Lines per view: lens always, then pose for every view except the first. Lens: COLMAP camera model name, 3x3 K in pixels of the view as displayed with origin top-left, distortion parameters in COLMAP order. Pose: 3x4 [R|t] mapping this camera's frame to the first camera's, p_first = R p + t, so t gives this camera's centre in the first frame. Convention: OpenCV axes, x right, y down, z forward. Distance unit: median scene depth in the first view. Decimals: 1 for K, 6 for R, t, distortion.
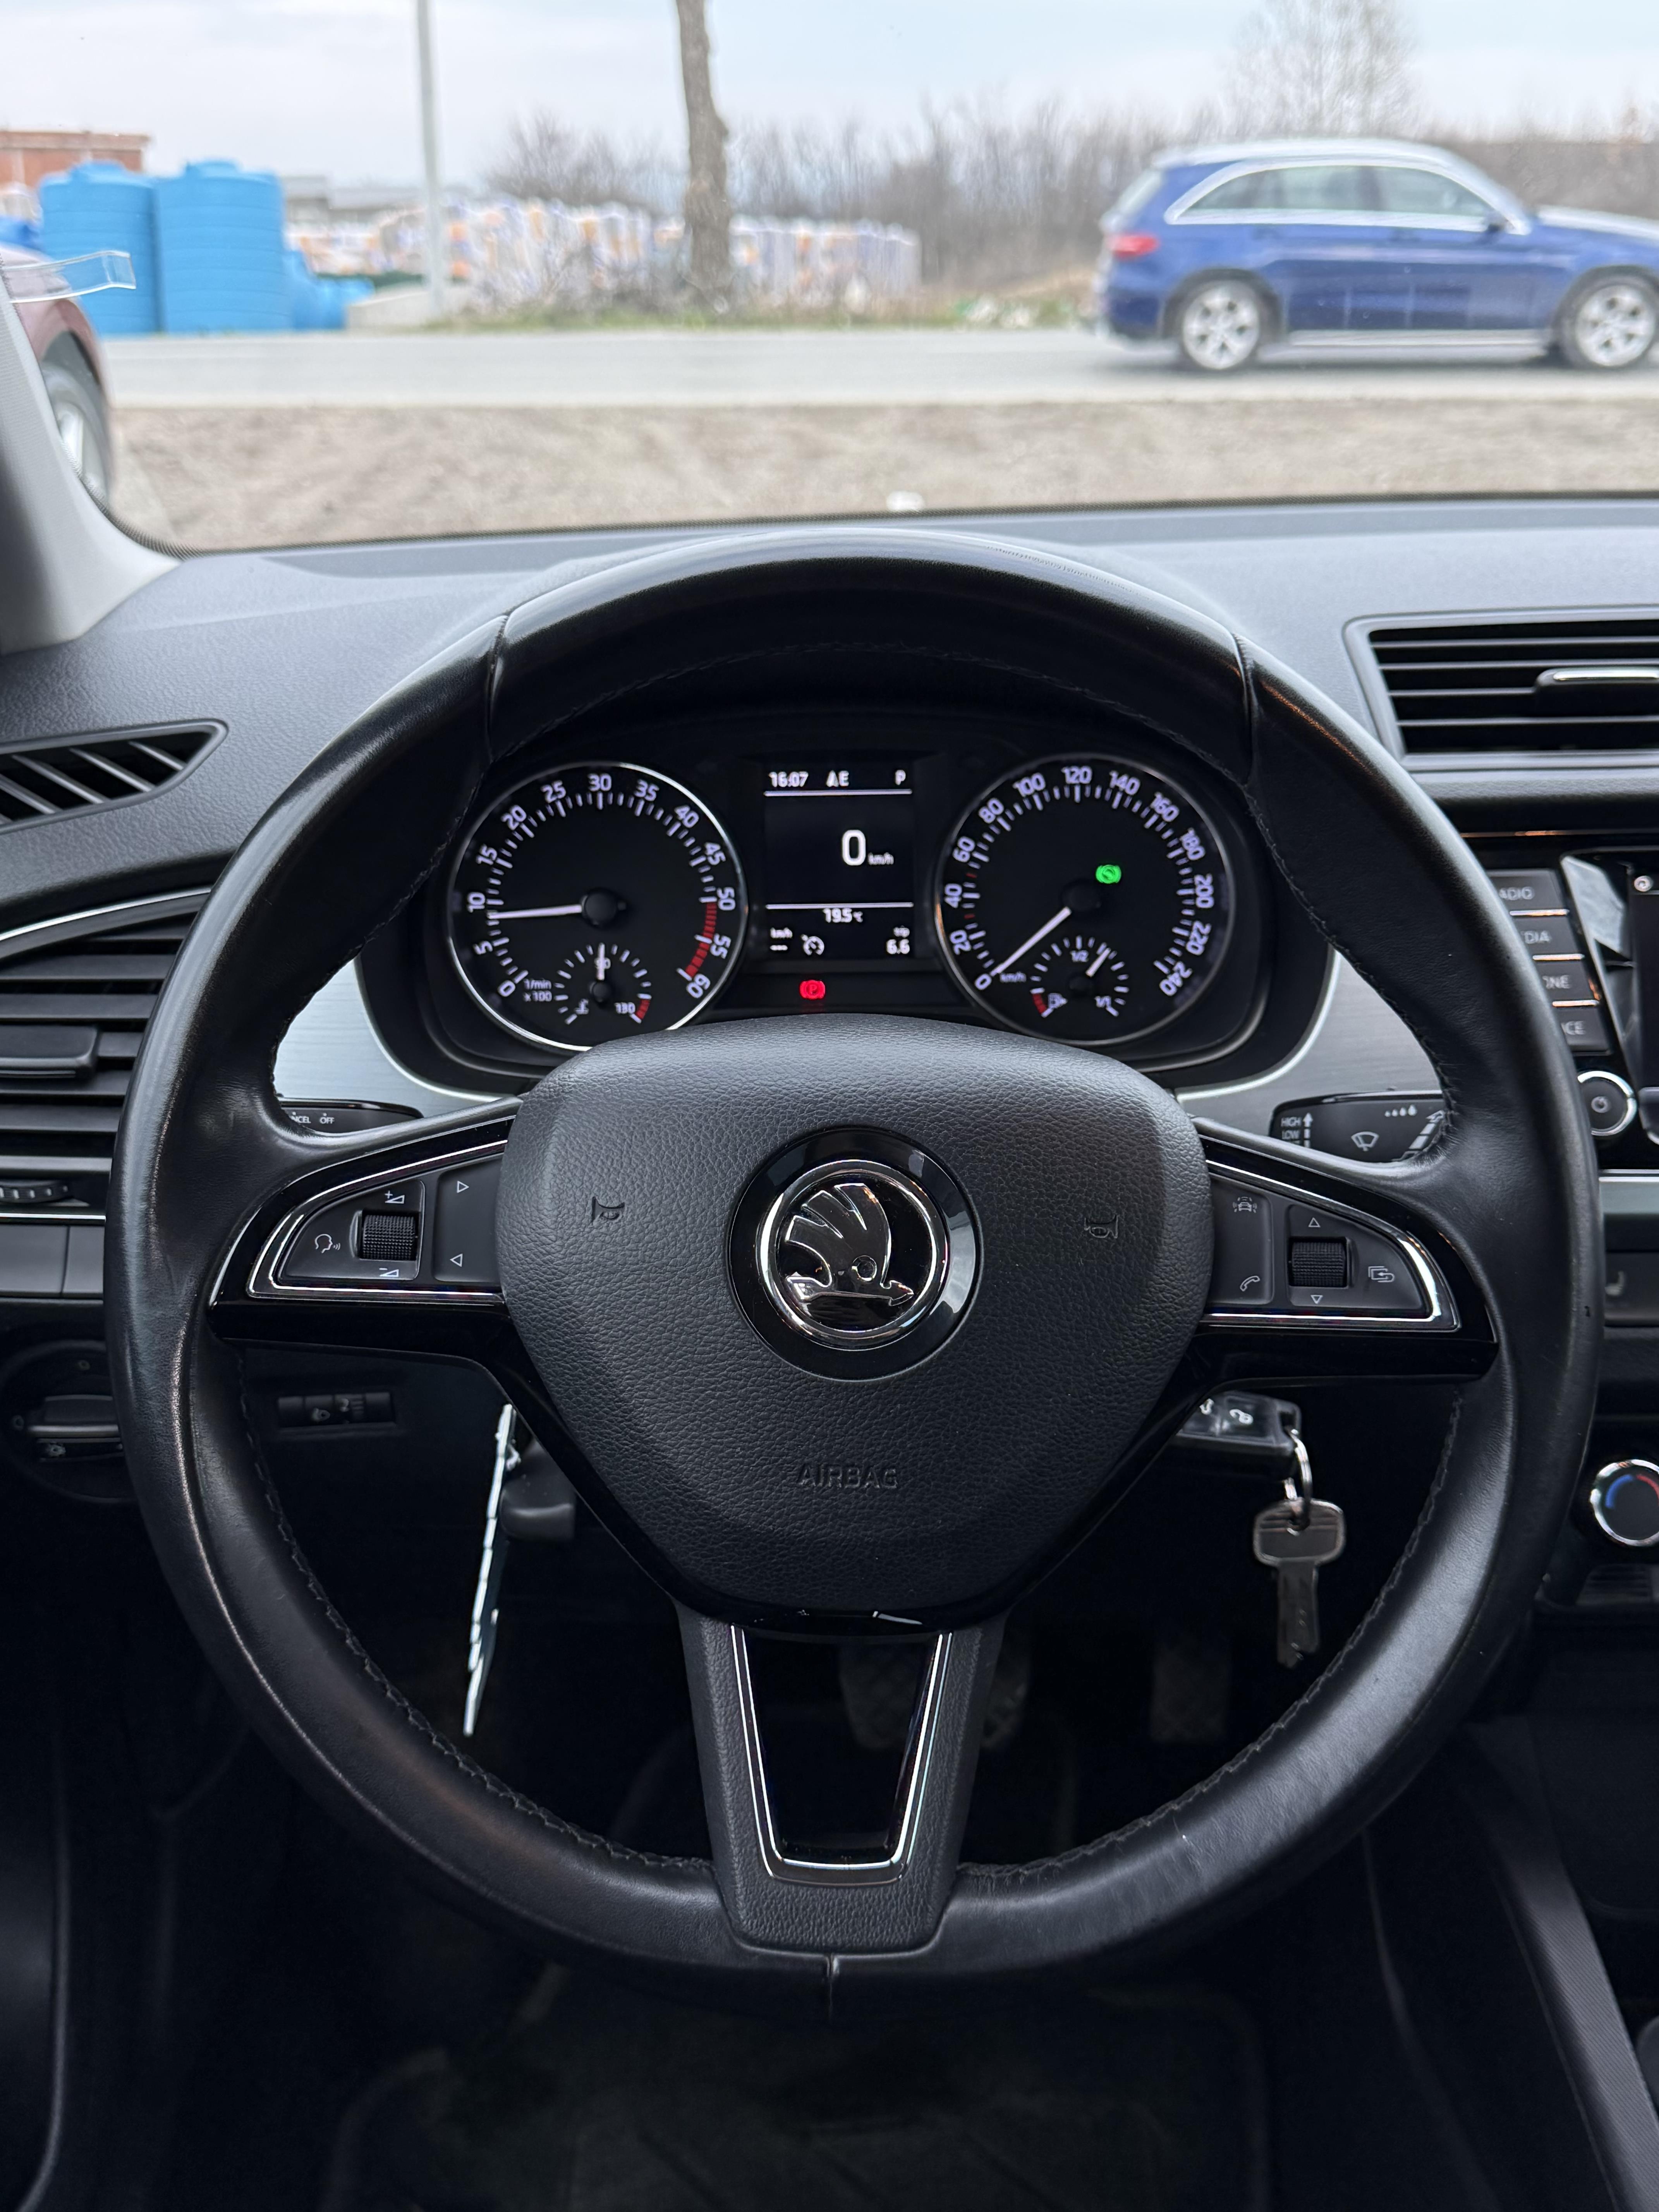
lens RADIAL K [[2261.7, 0, 833.1], [0, 2261.7, 1094.5], [0, 0, 1]] dist [0.173698, -0.434182]
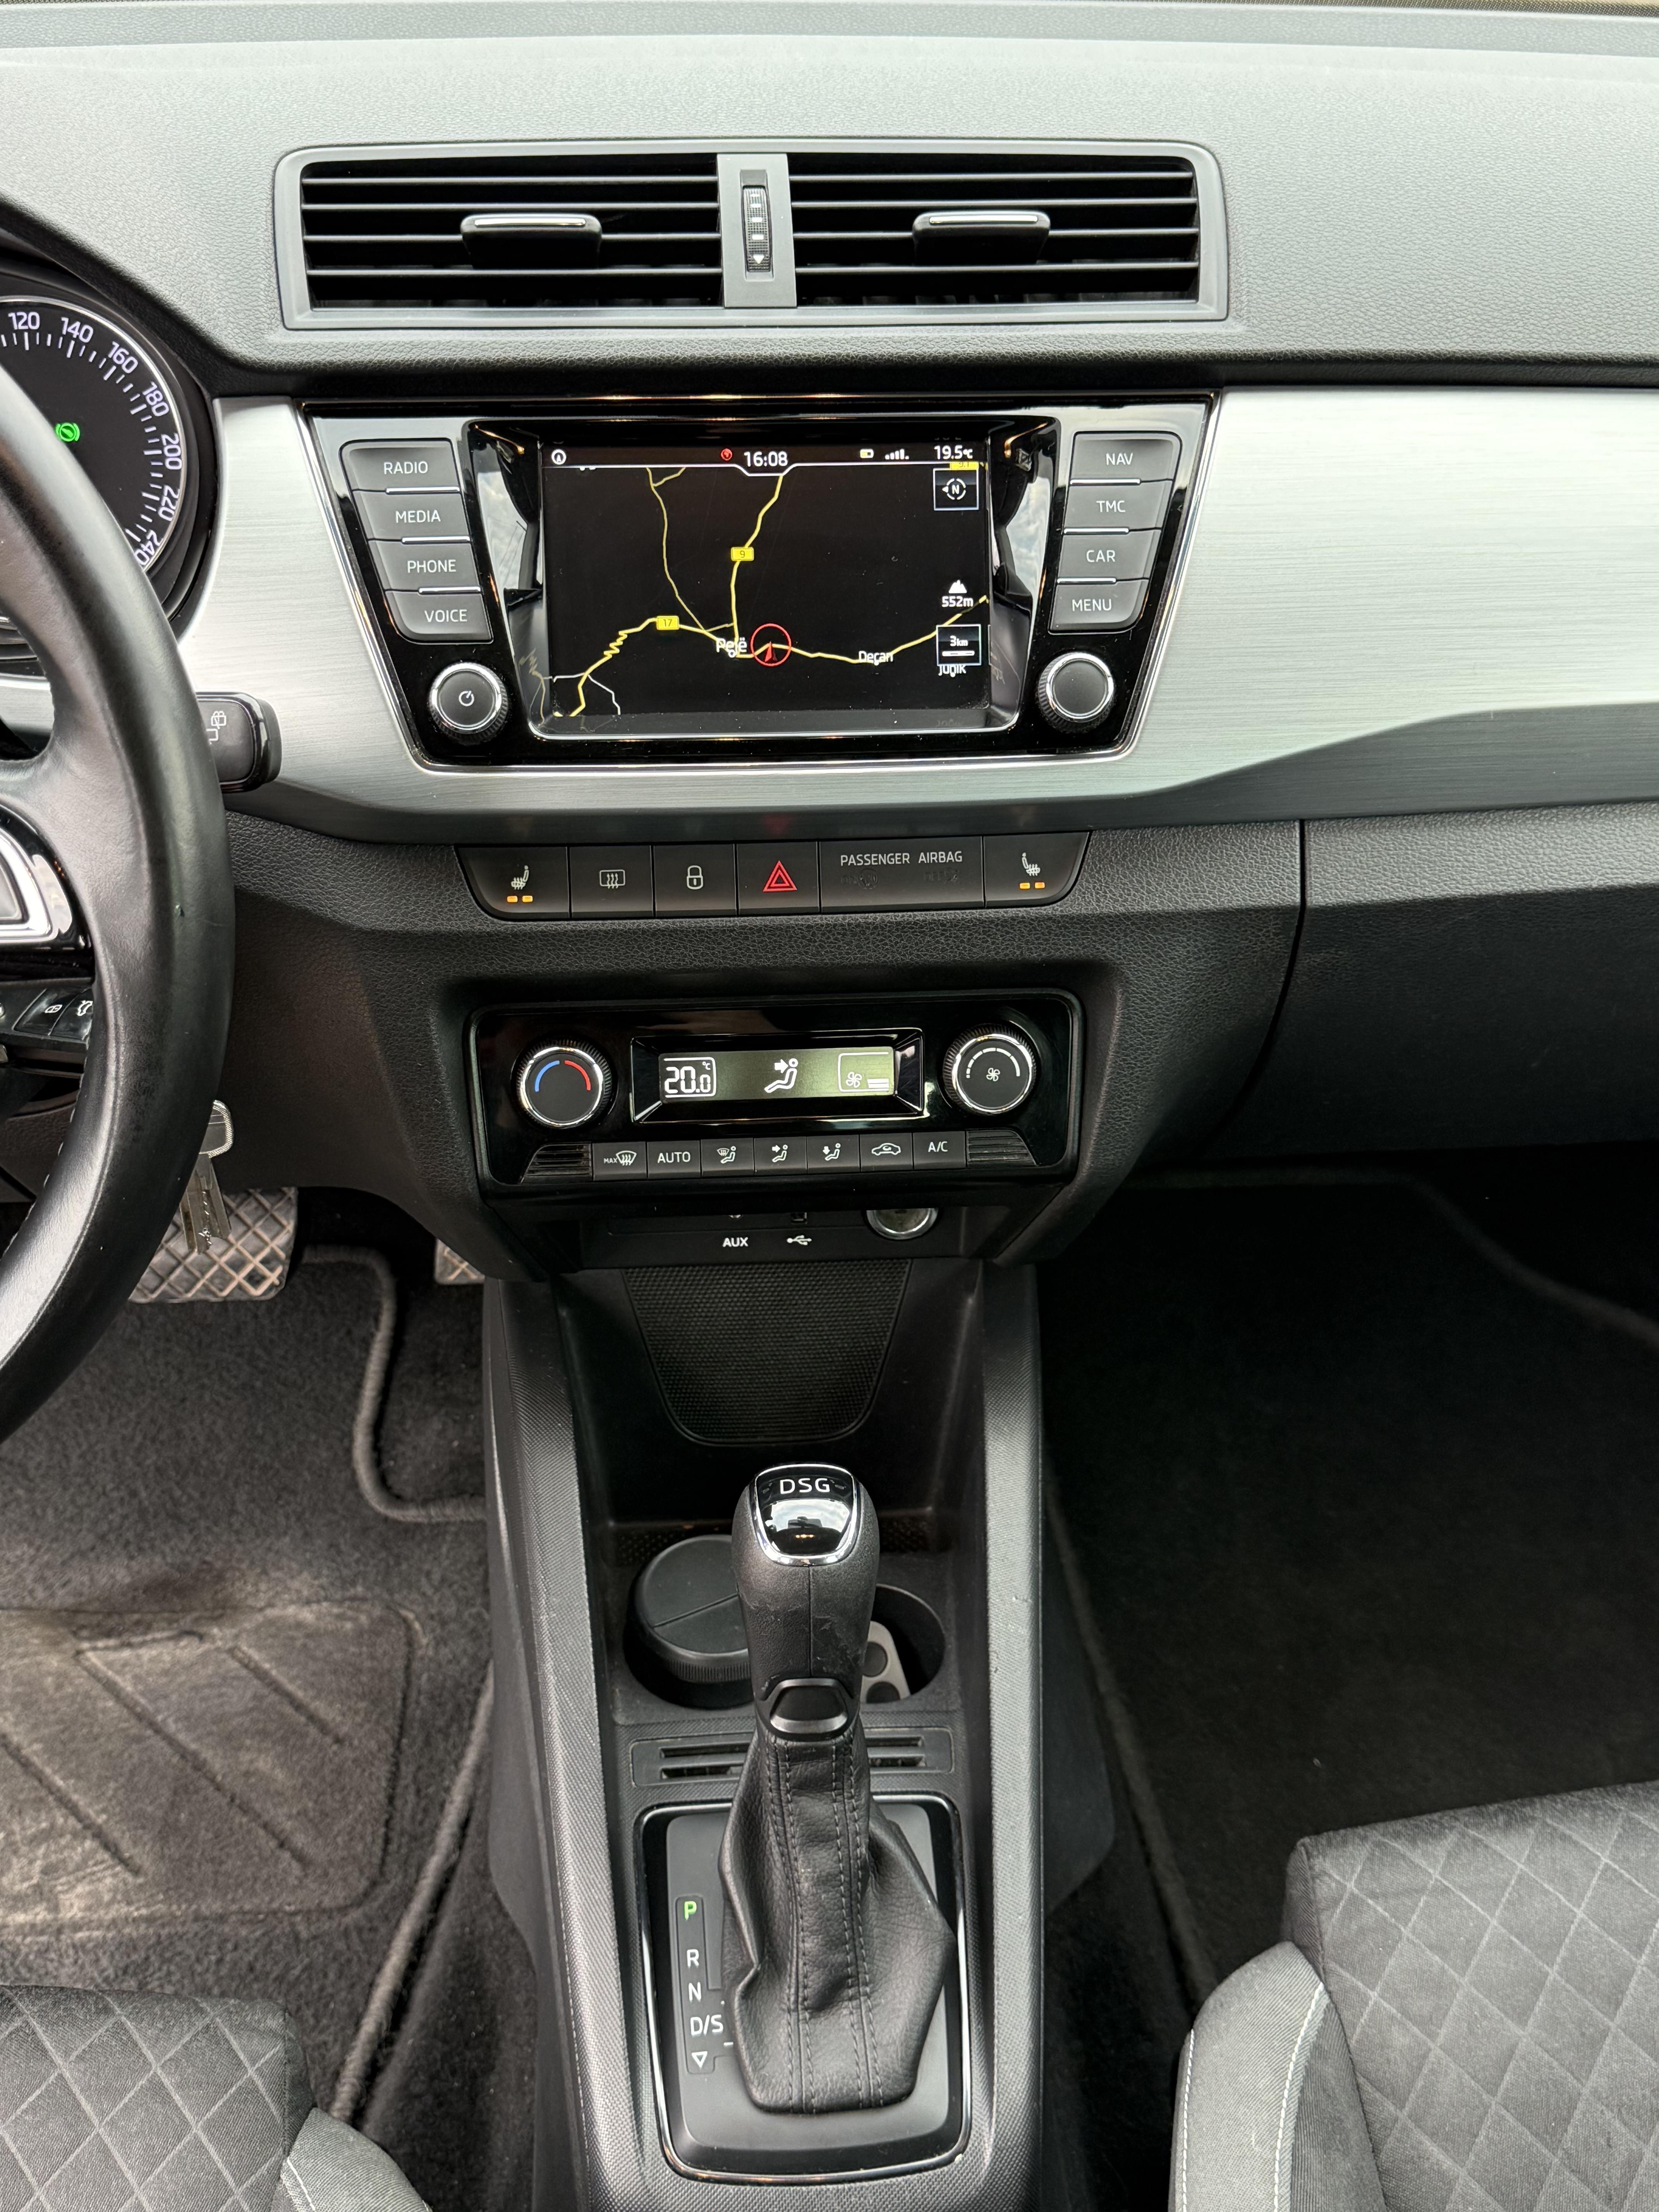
lens RADIAL K [[2261.7, 0, 833.1], [0, 2261.7, 1094.5], [0, 0, 1]] dist [0.173698, -0.434182]
pose [[0.997061, -0.019167, 0.074181, 0.358958], [0.002662, 0.976285, 0.216472, -0.035182], [-0.076571, -0.215638, 0.973466, -0.000136]]
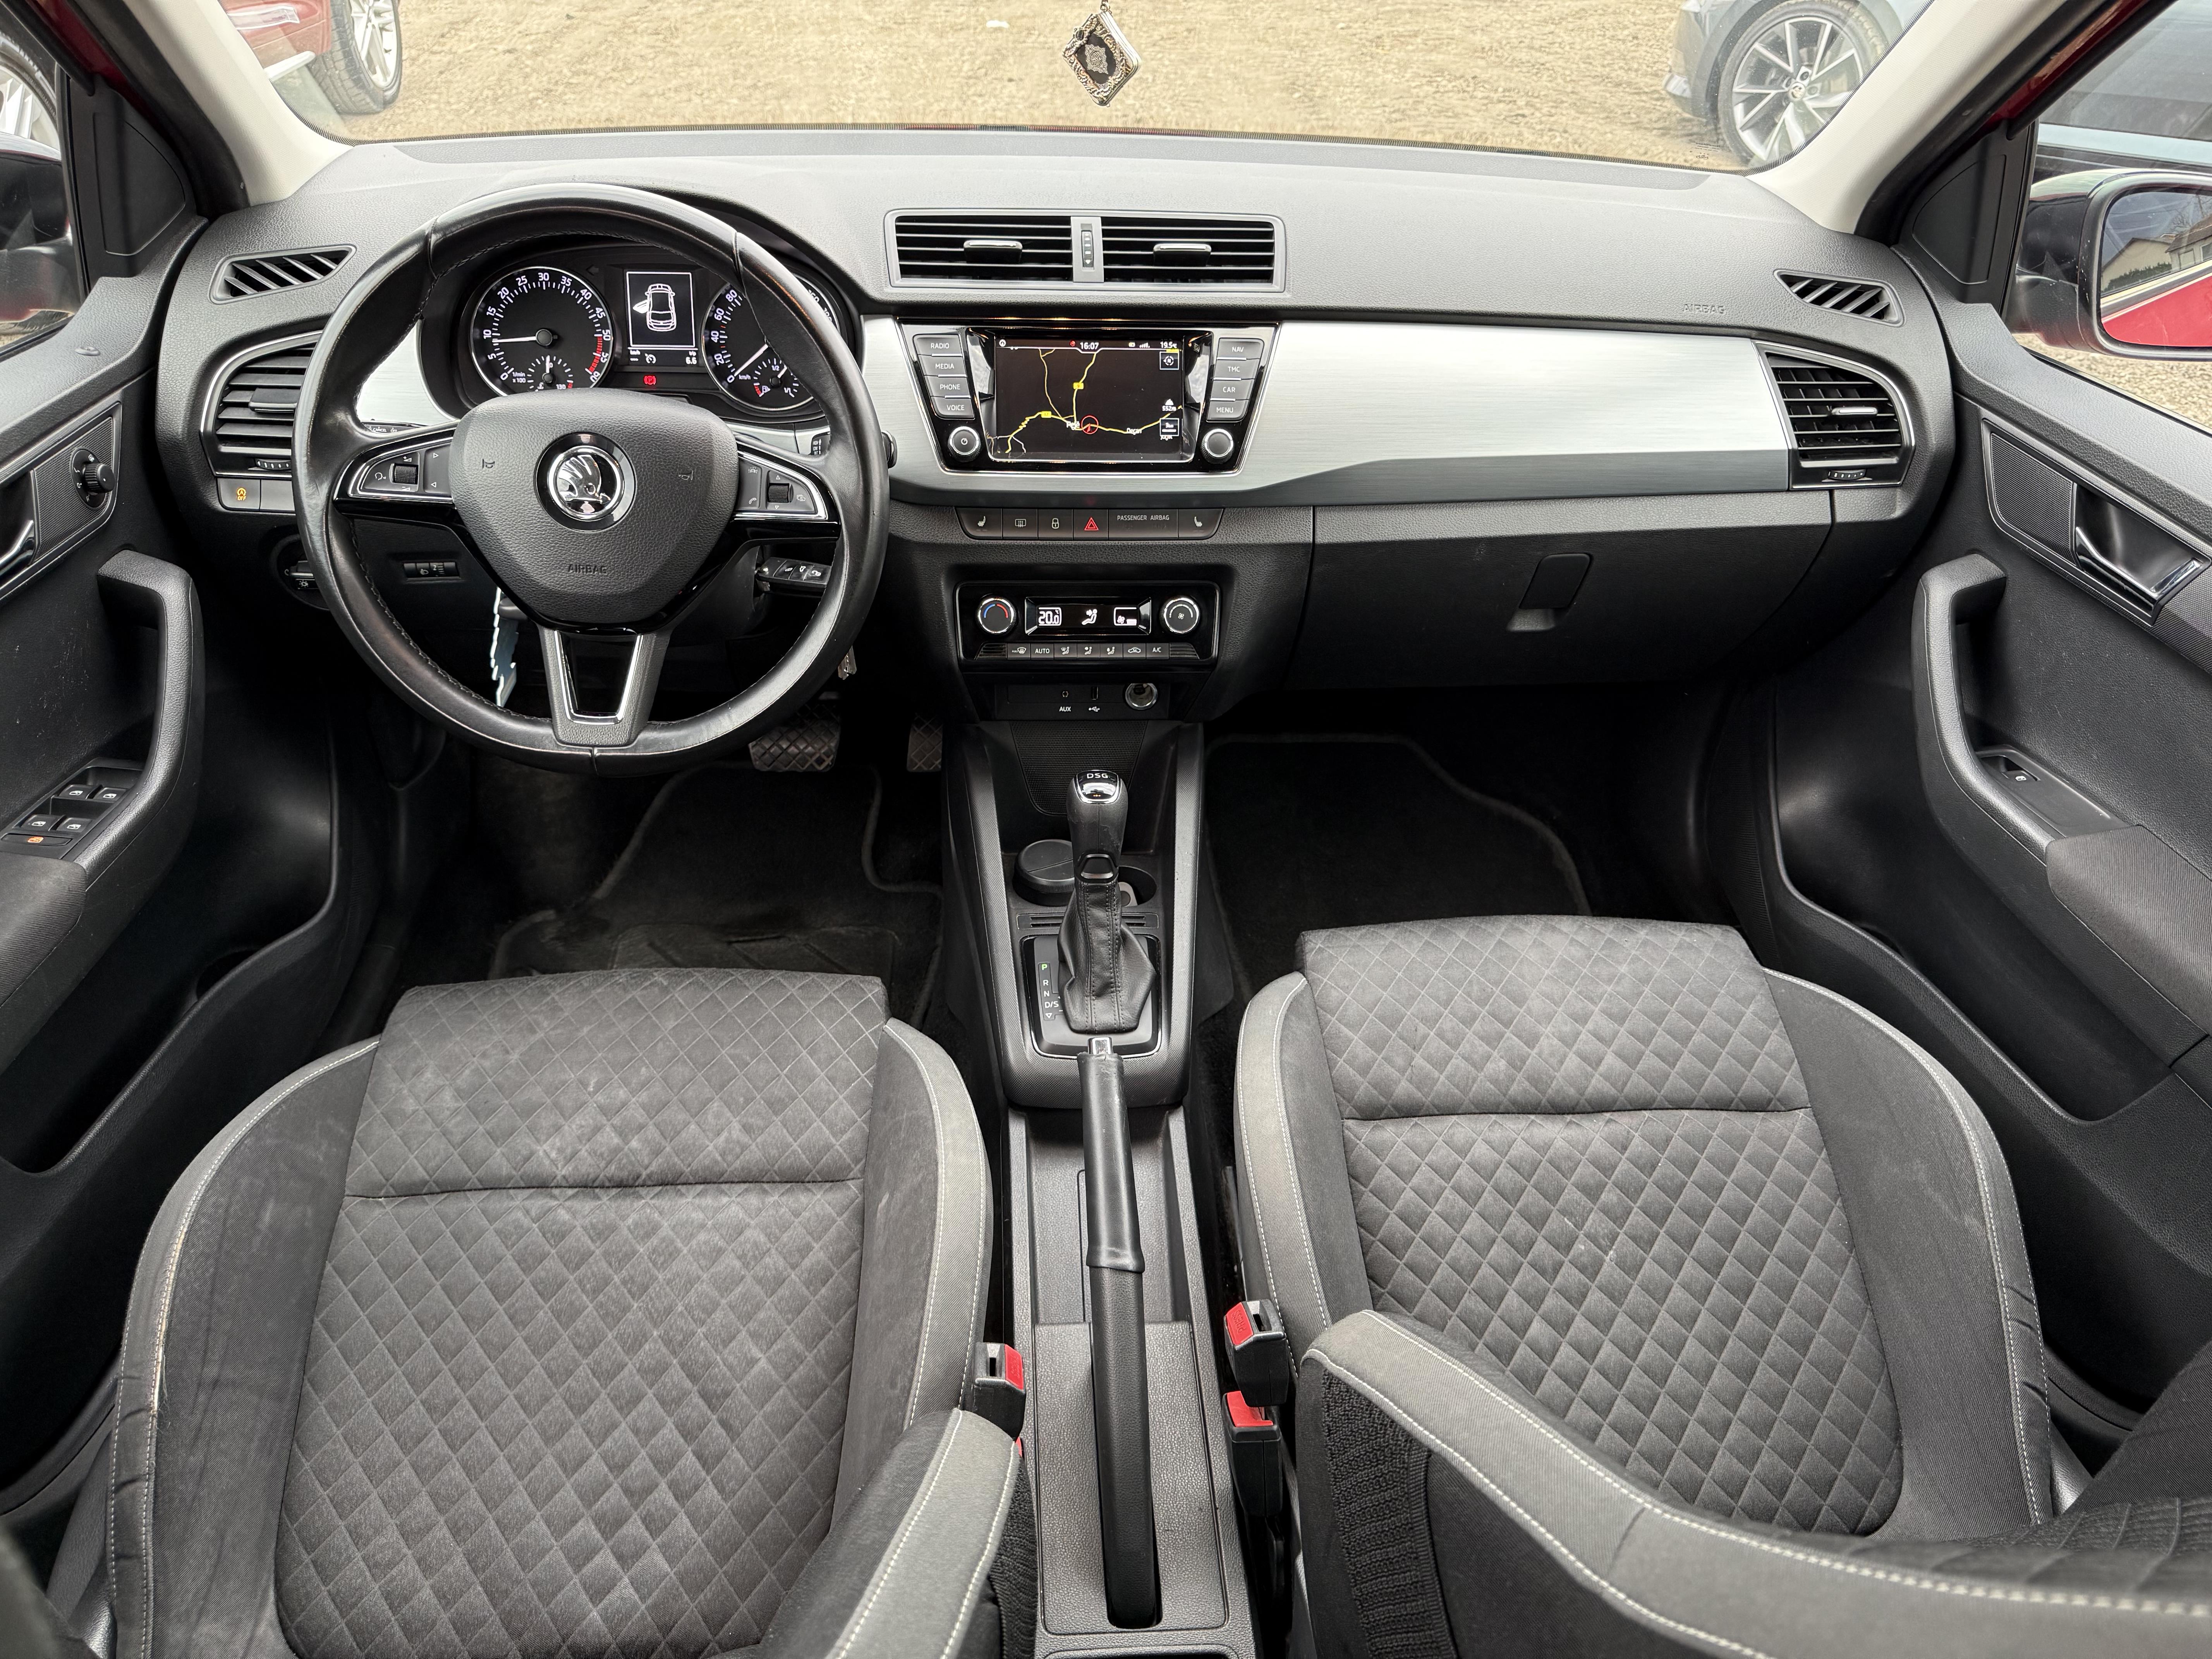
lens RADIAL K [[1582.1, 0, 1115.2], [0, 1582.1, 827.9], [0, 0, 1]] dist [0.160651, -0.393199]
pose [[0.996572, 0.001087, 0.082723, 0.305823], [-0.018909, 0.976440, 0.214960, 0.032355], [-0.080540, -0.215787, 0.973113, -0.612489]]
